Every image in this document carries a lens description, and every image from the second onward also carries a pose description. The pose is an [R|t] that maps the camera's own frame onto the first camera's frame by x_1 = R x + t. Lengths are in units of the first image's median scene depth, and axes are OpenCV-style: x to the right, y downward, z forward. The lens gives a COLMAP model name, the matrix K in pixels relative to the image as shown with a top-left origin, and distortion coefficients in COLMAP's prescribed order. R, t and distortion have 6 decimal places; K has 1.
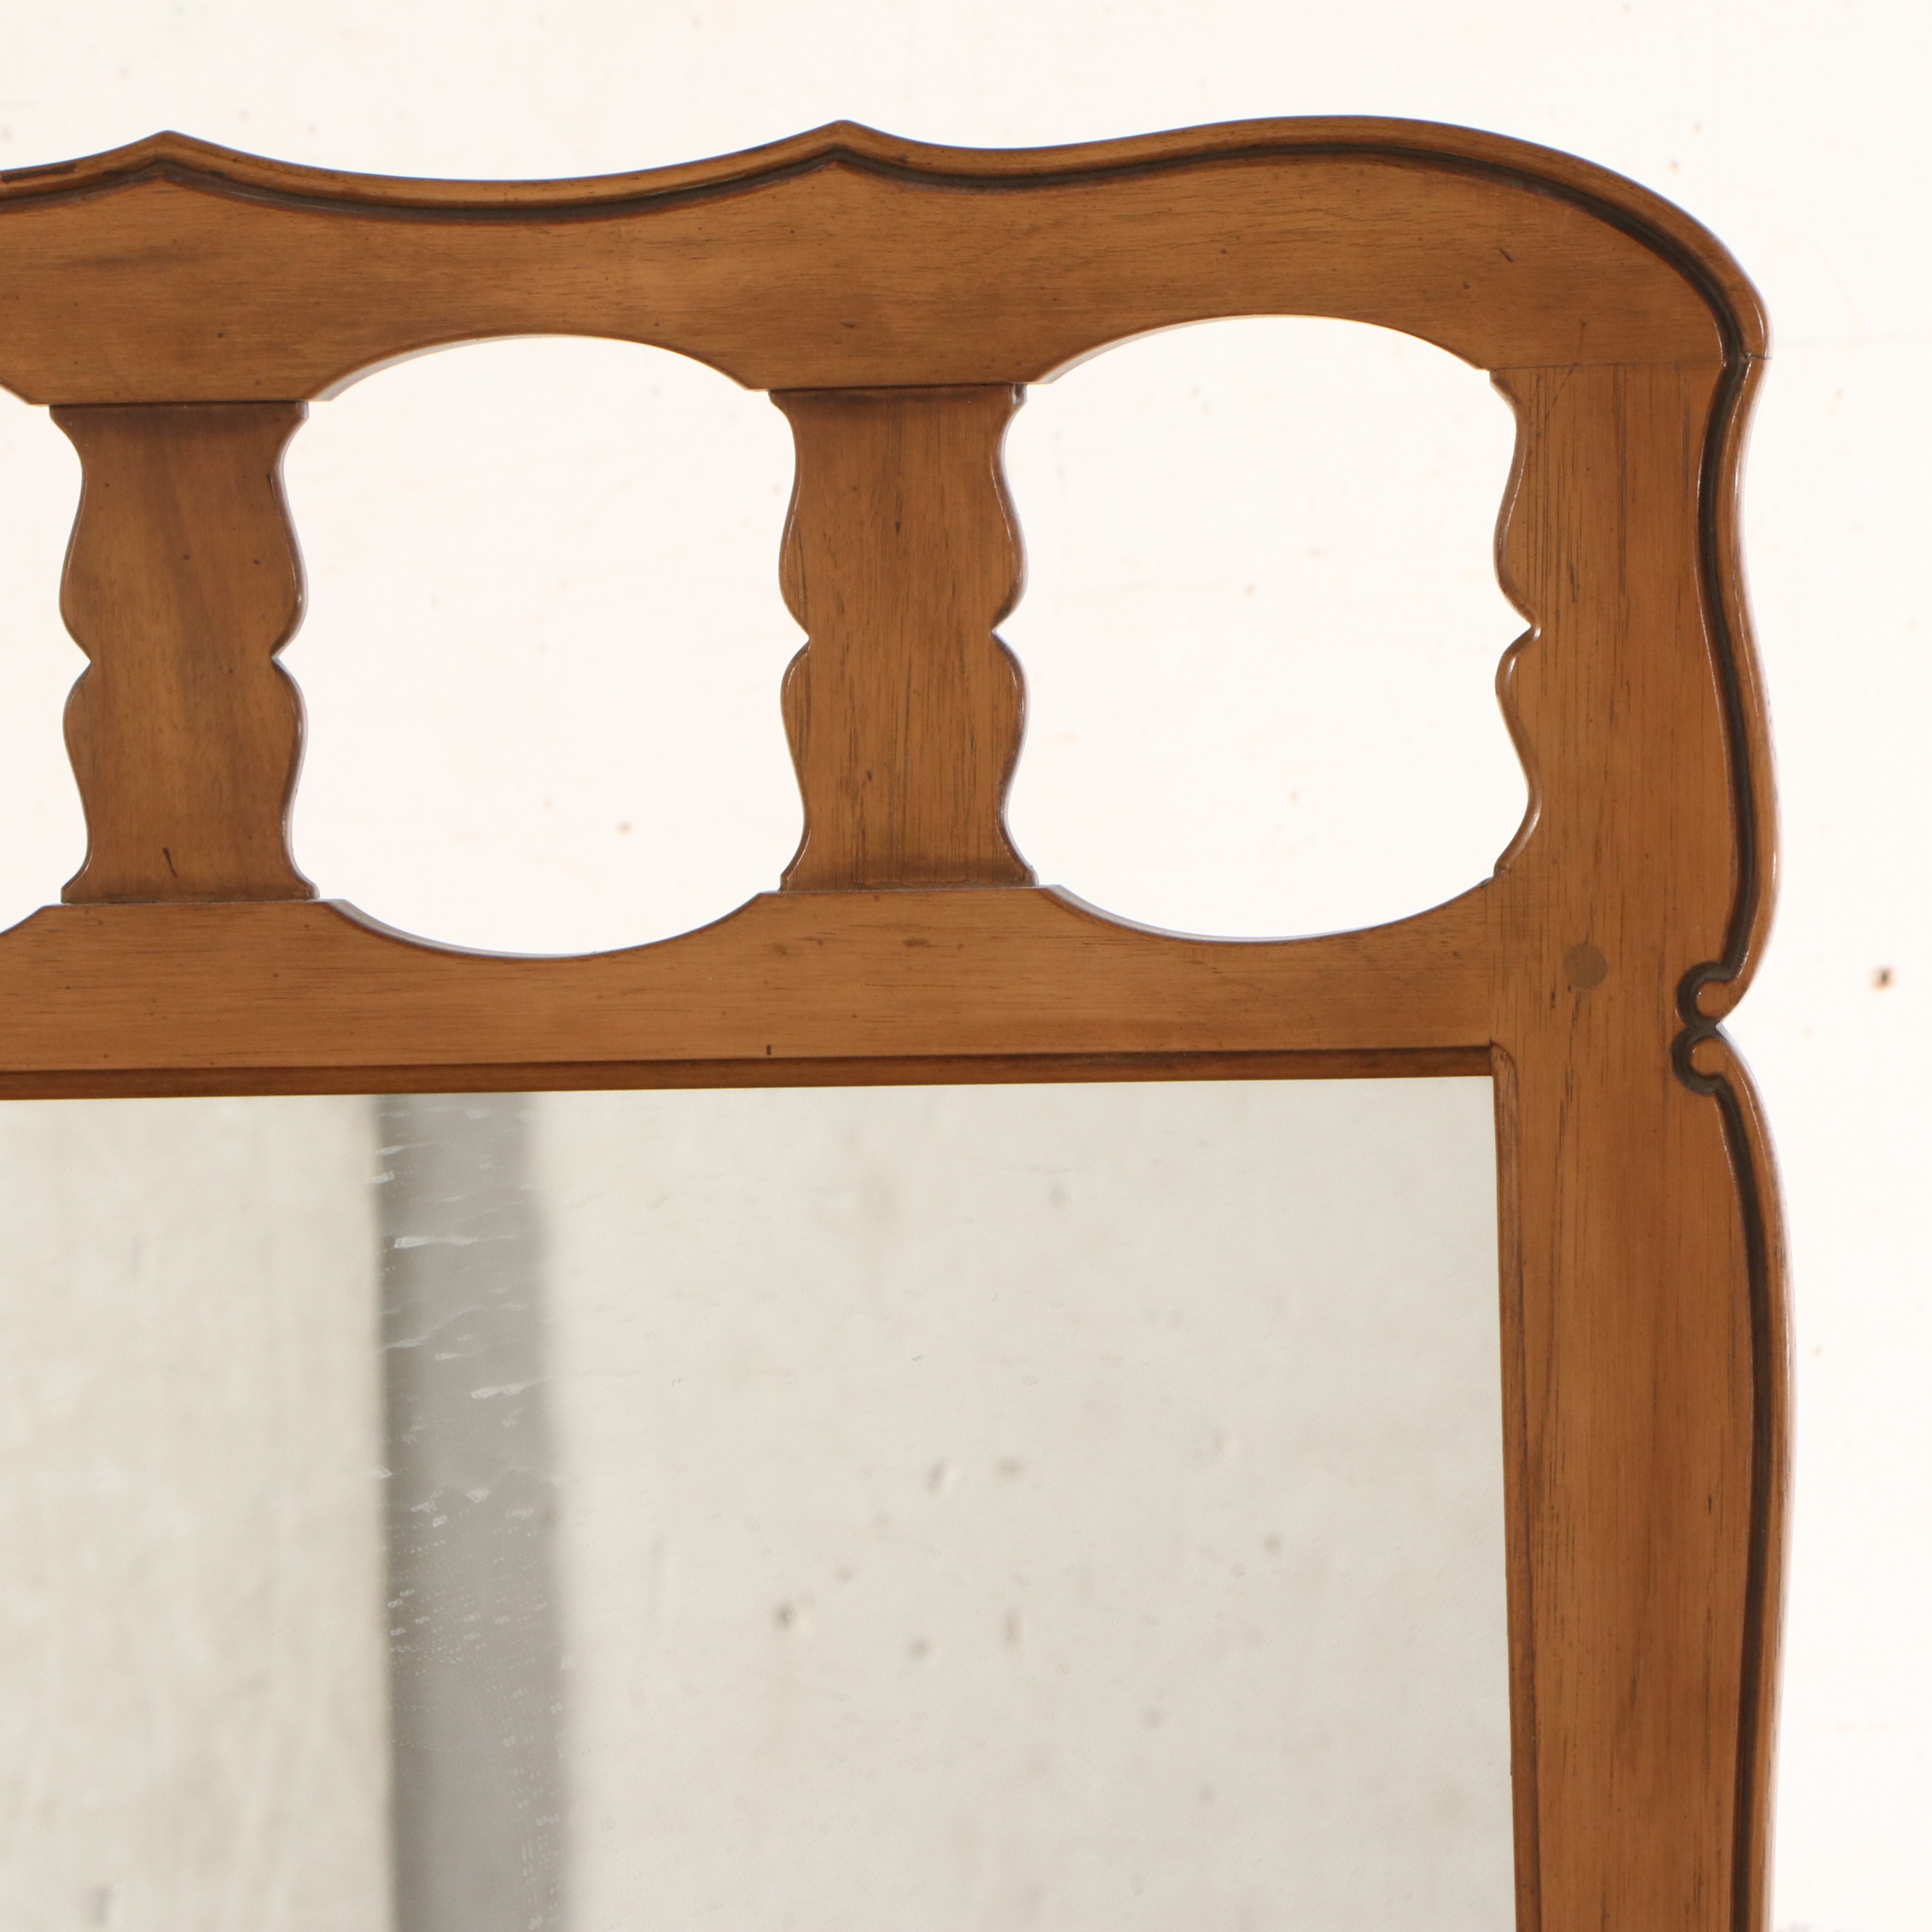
lens RADIAL K [[11125.7, 0, 966.0], [0, 11125.7, 966.0], [0, 0, 1]] dist [0.838060, 16.967984]
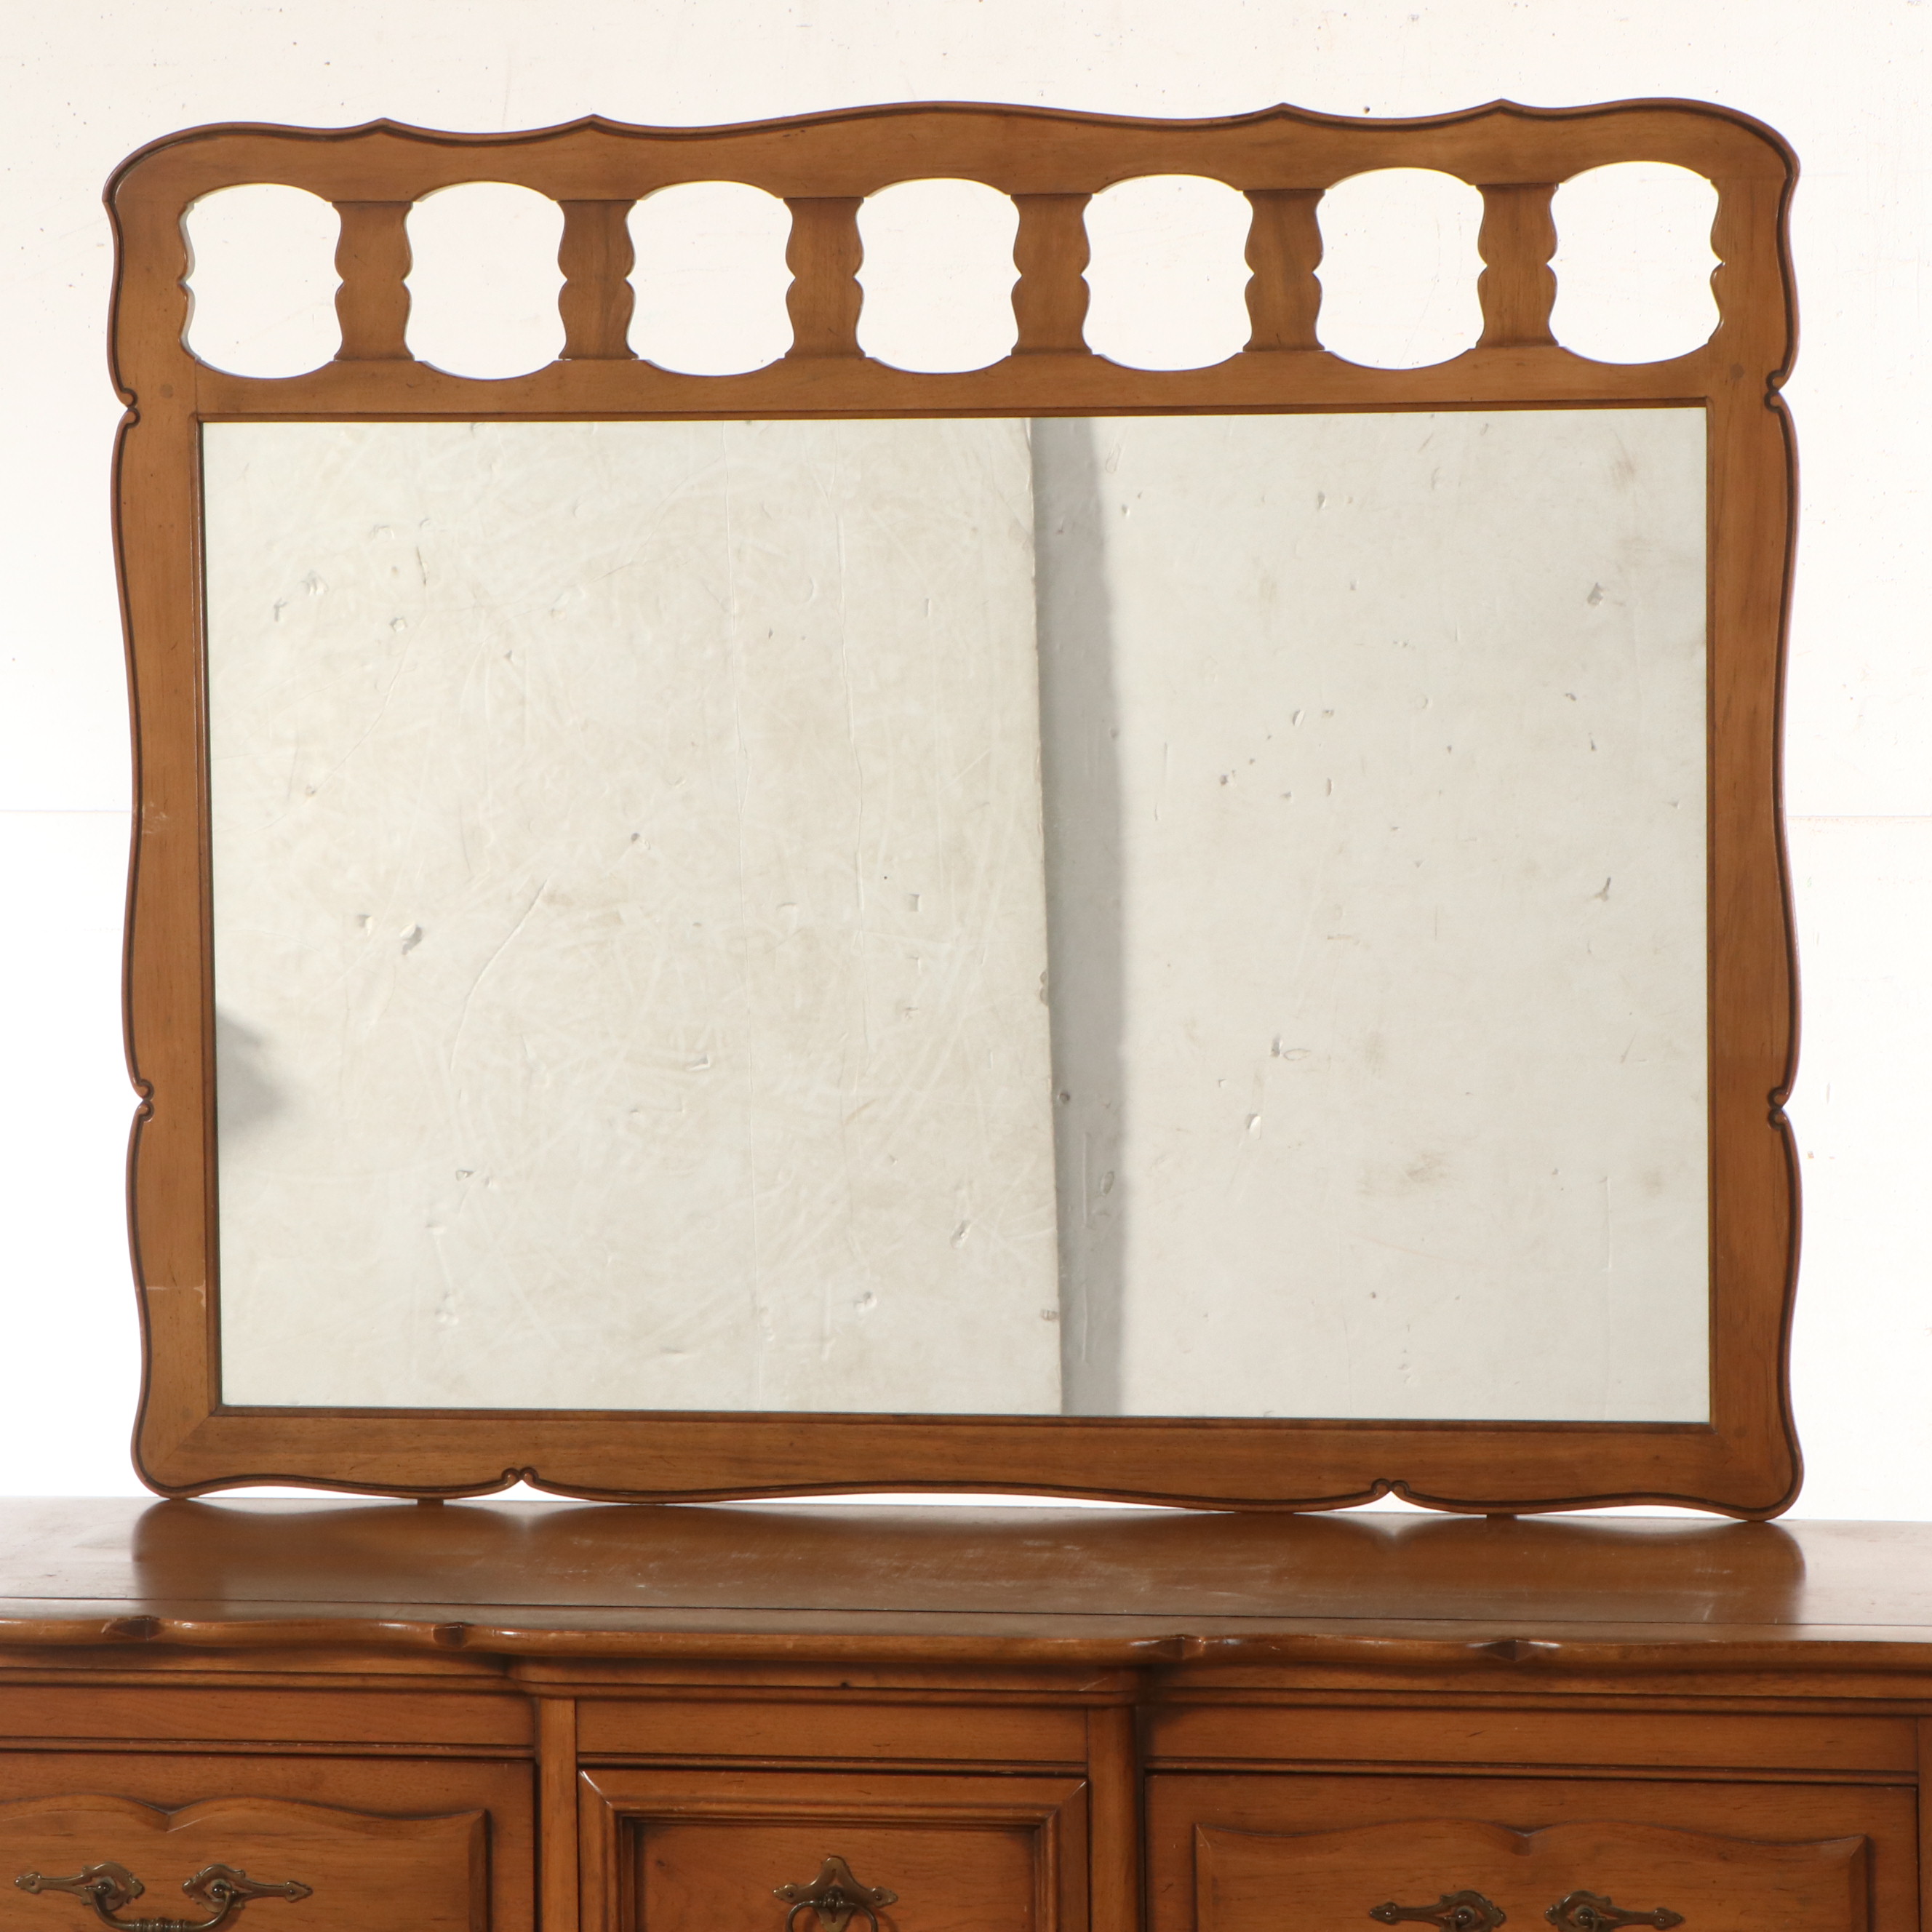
lens RADIAL K [[7131.5, 0, 966.0], [0, 7131.5, 966.0], [0, 0, 1]] dist [0.369127, 0.484137]
pose [[0.999871, 0.009432, -0.012994, -0.132108], [-0.008731, 0.998557, 0.052988, 0.061268], [0.013475, -0.052868, 0.998511, -1.017286]]
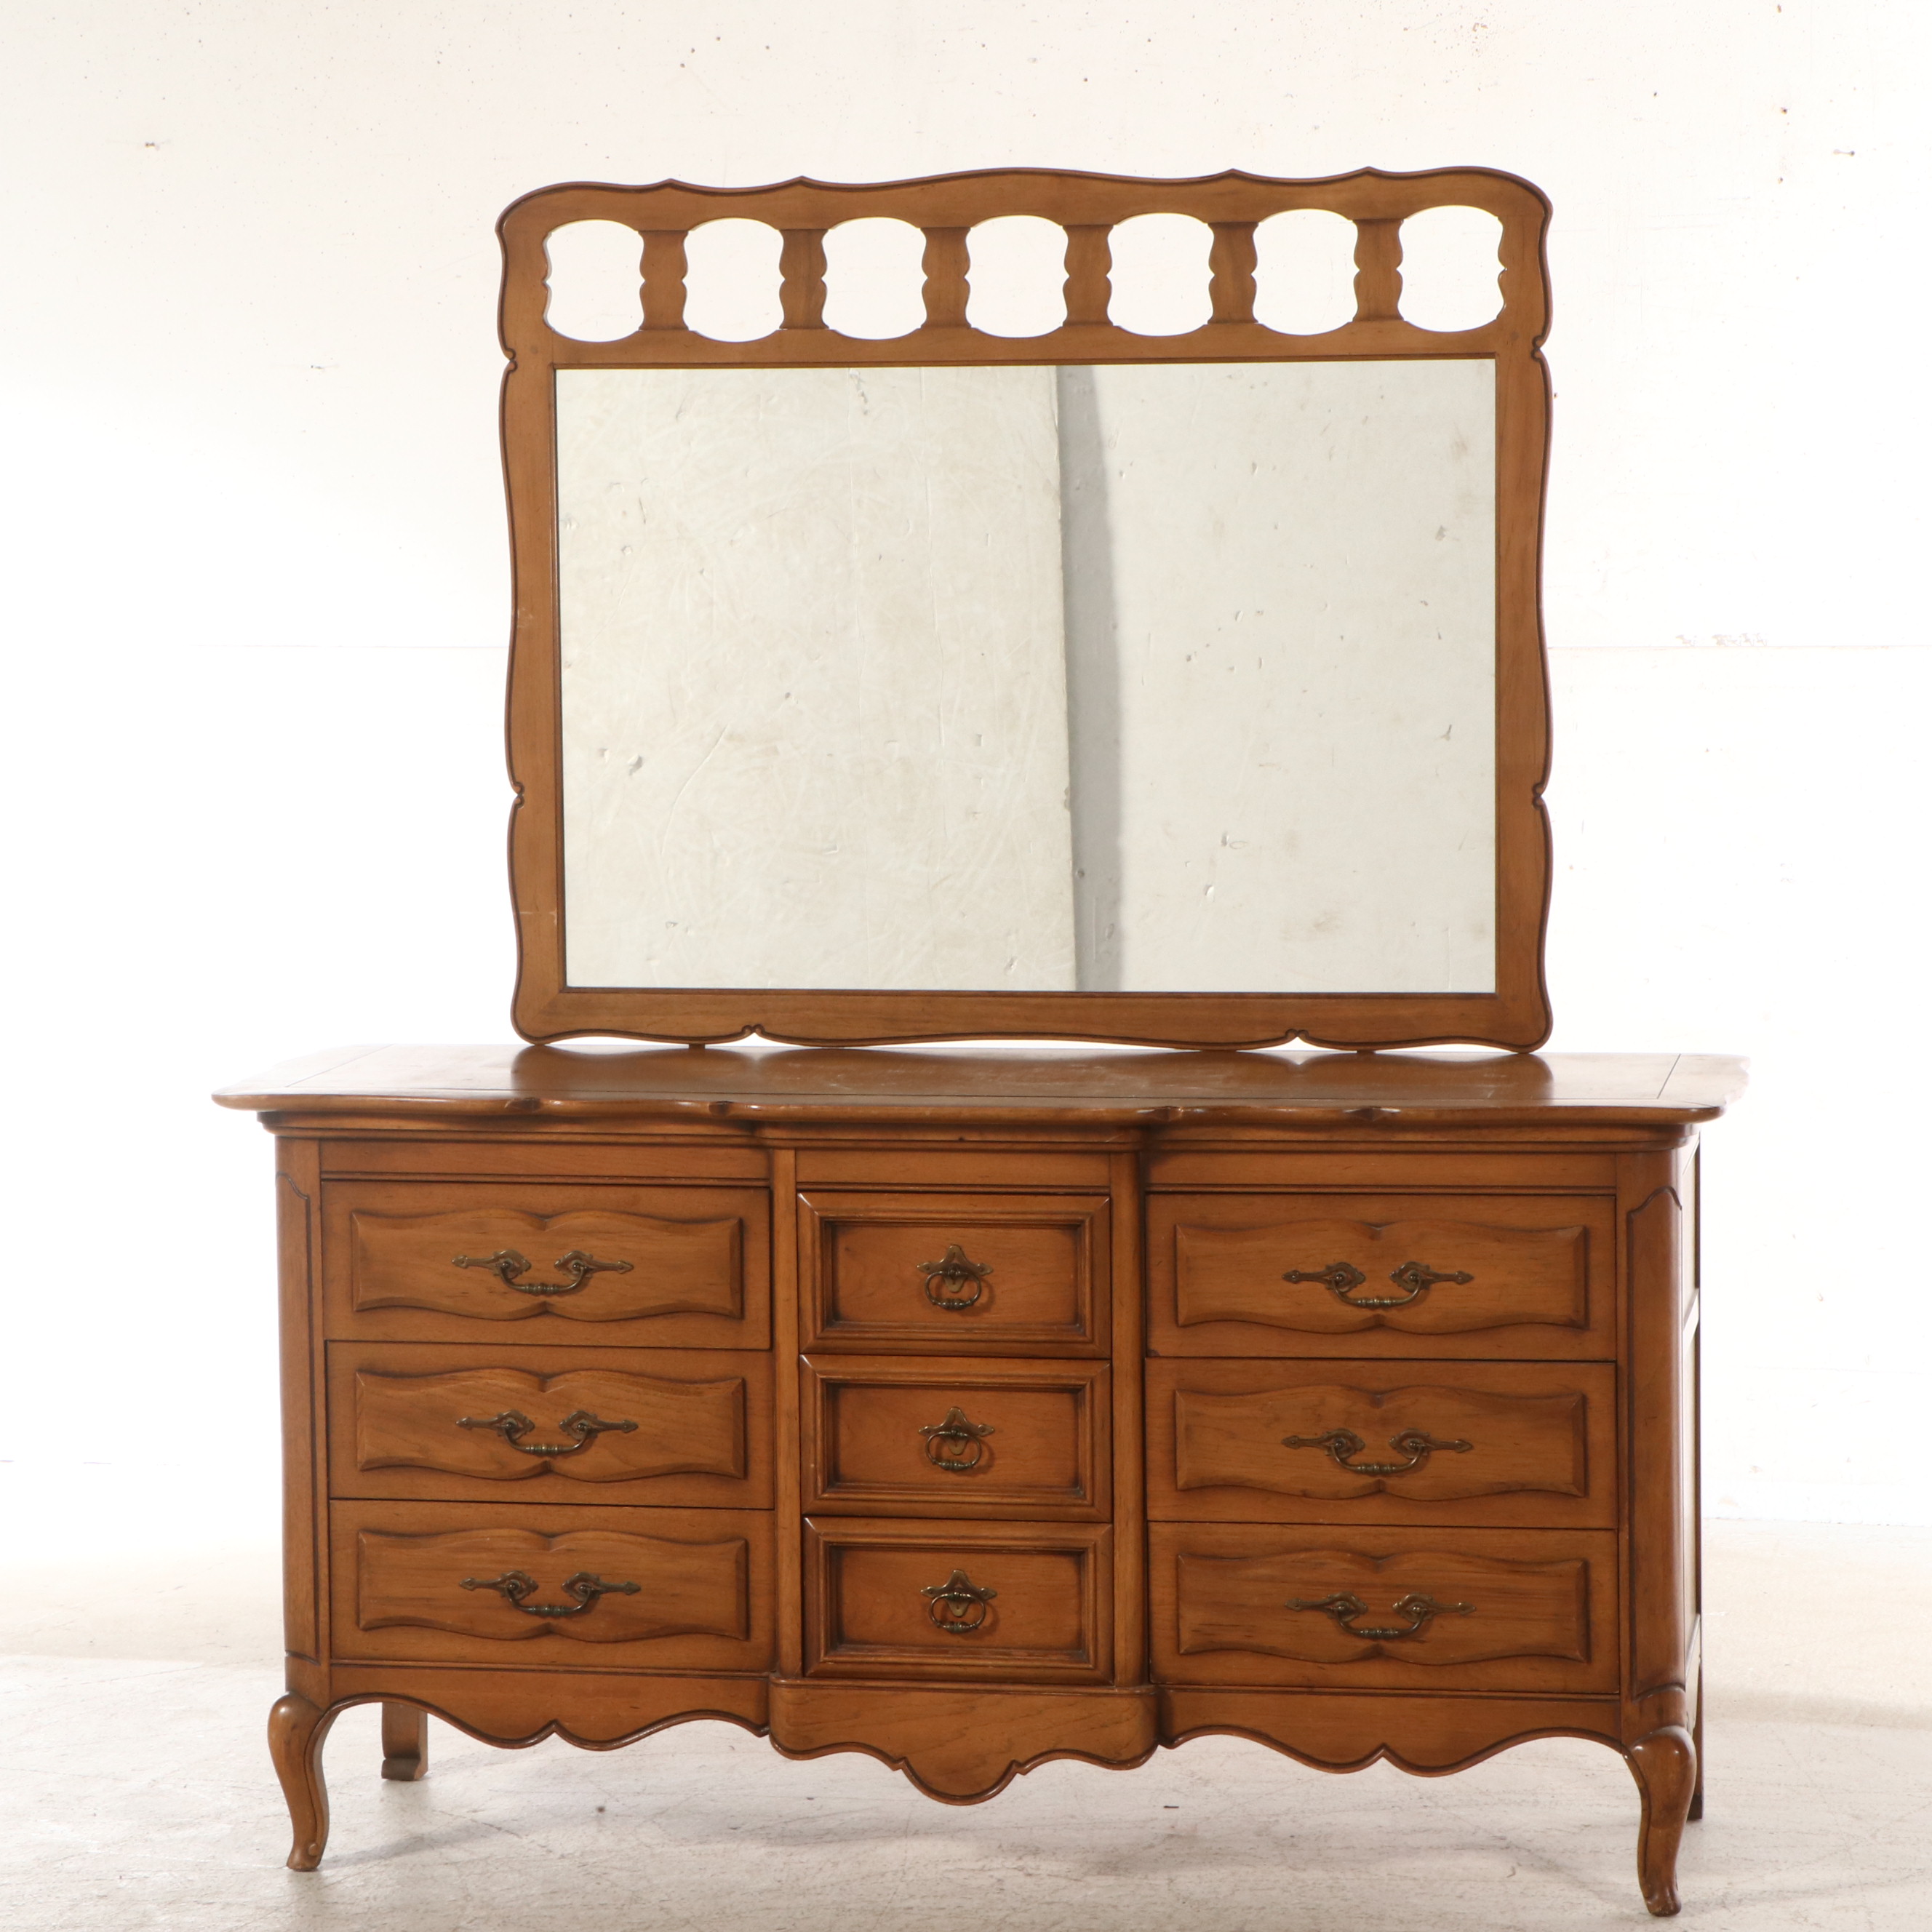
lens RADIAL K [[5464.8, 0, 995.0], [0, 5464.8, 943.6], [0, 0, 1]] dist [0.201839, 0.105343]
pose [[0.999877, 0.011257, -0.010908, -0.147704], [-0.010559, 0.998017, 0.062051, 0.121478], [0.011585, -0.061928, 0.998013, -1.483117]]
